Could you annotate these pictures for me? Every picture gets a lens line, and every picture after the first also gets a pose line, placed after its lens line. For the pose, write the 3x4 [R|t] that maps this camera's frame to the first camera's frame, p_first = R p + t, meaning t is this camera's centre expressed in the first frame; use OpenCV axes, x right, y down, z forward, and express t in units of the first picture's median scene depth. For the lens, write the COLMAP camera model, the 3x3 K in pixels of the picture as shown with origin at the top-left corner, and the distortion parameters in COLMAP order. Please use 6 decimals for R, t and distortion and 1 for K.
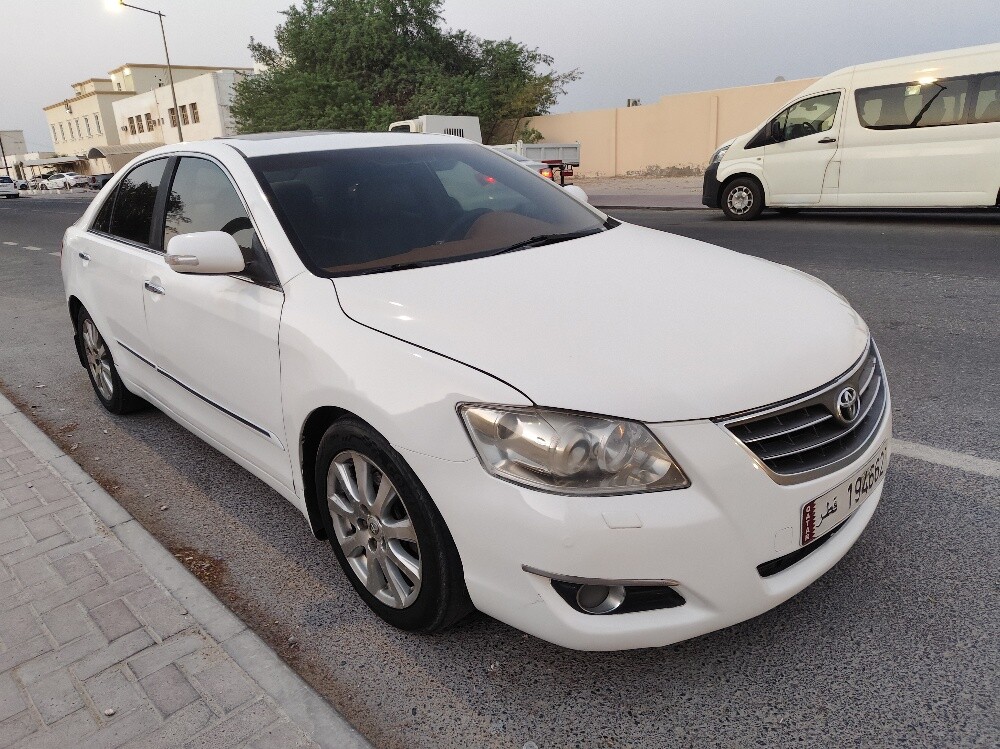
lens RADIAL K [[673.7, 0, 485.8], [0, 673.7, 367.3], [0, 0, 1]] dist [0.003921, -0.001331]
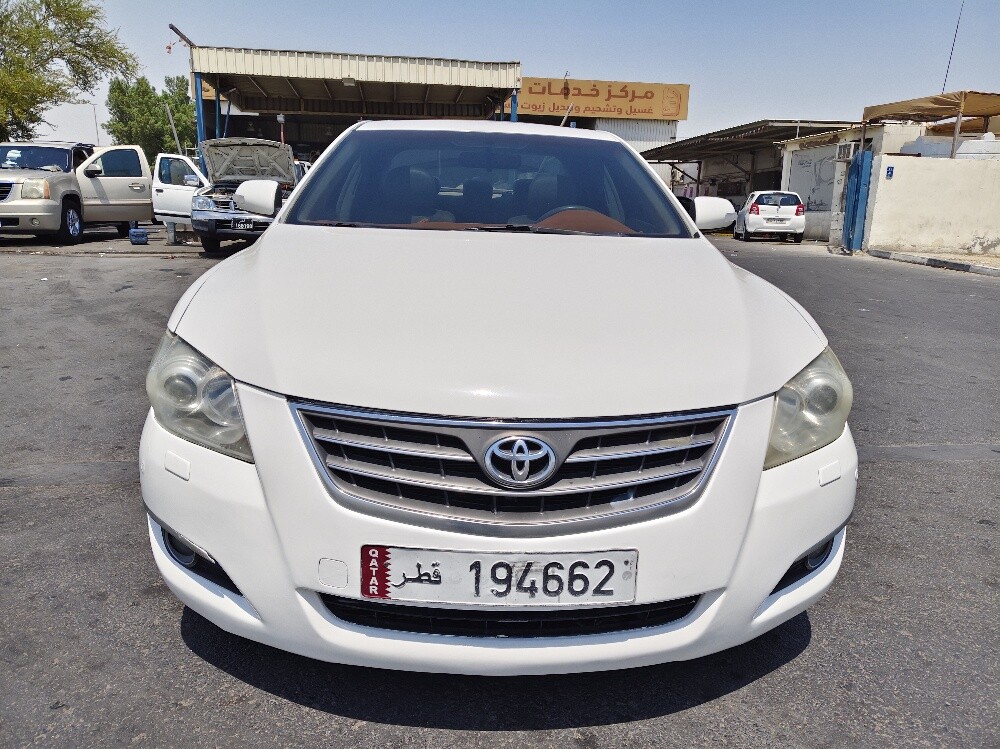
lens RADIAL K [[673.7, 0, 498.4], [0, 673.7, 356.4], [0, 0, 1]] dist [0.003921, -0.001331]
pose [[0.770720, 0.240976, -0.589849, 0.783506], [-0.276781, 0.960442, 0.030725, -0.055060], [0.573919, 0.139579, 0.806929, 0.338956]]
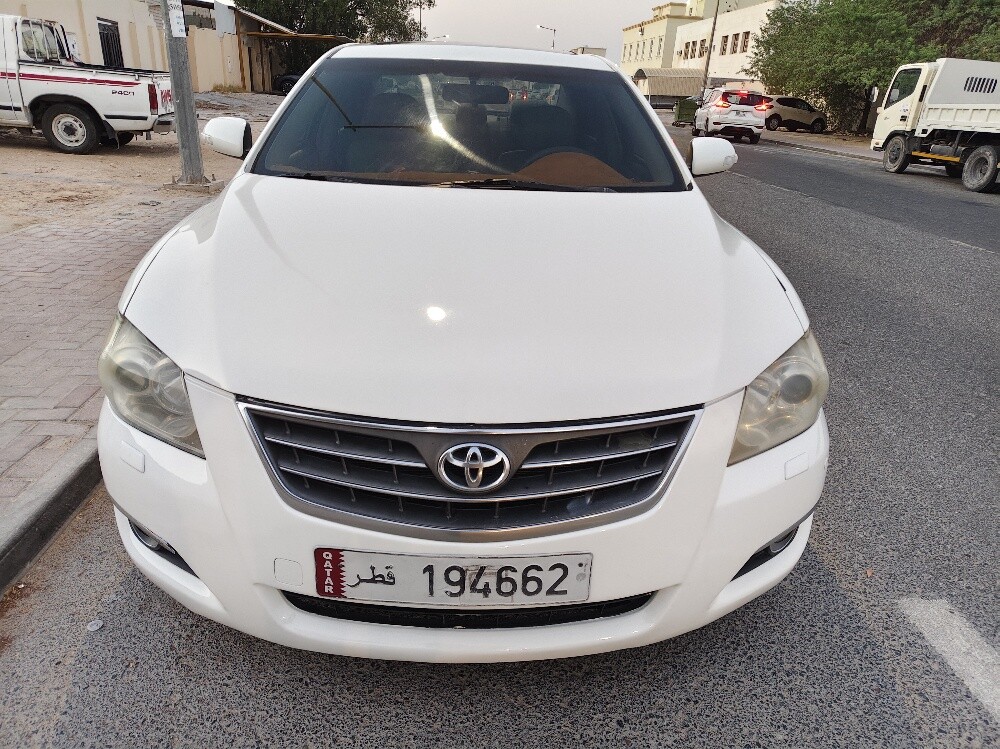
lens RADIAL K [[673.7, 0, 501.6], [0, 673.7, 371.7], [0, 0, 1]] dist [0.003921, -0.001331]
pose [[0.764339, 0.336857, -0.549830, 0.780115], [-0.285108, 0.941366, 0.180396, -0.146442], [0.578359, 0.018877, 0.815564, 0.381370]]
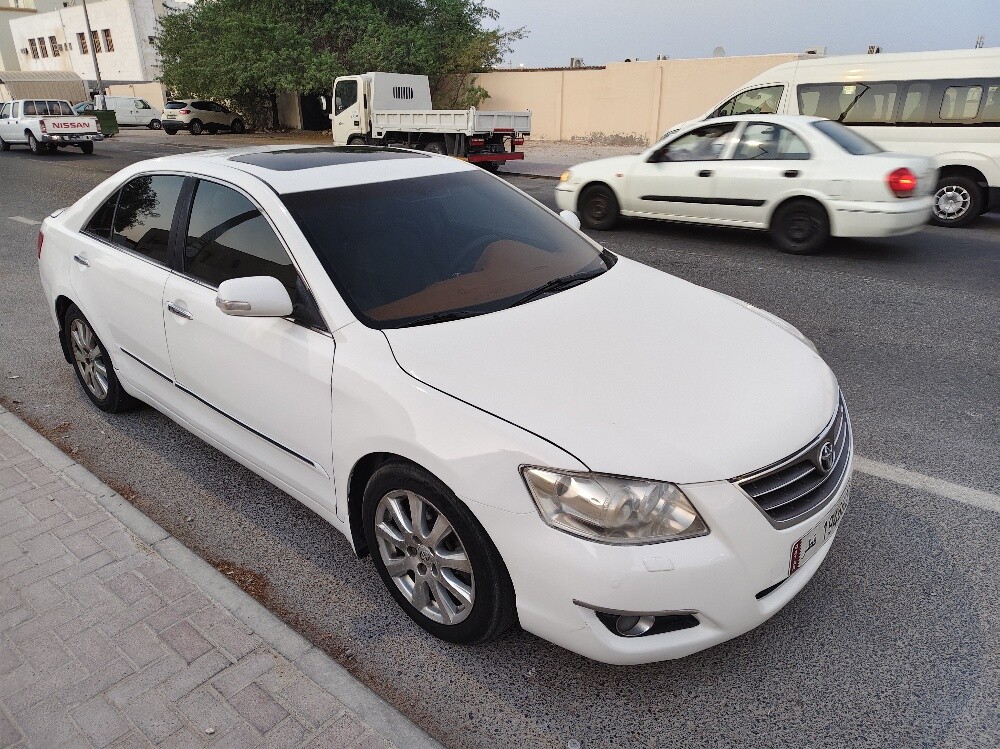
lens RADIAL K [[673.7, 0, 496.1], [0, 673.7, 364.8], [0, 0, 1]] dist [0.003921, -0.001331]
pose [[0.993808, 0.013702, 0.110265, -0.168551], [-0.020356, 0.998024, 0.059448, -0.147691], [-0.109233, -0.061325, 0.992123, -0.118208]]
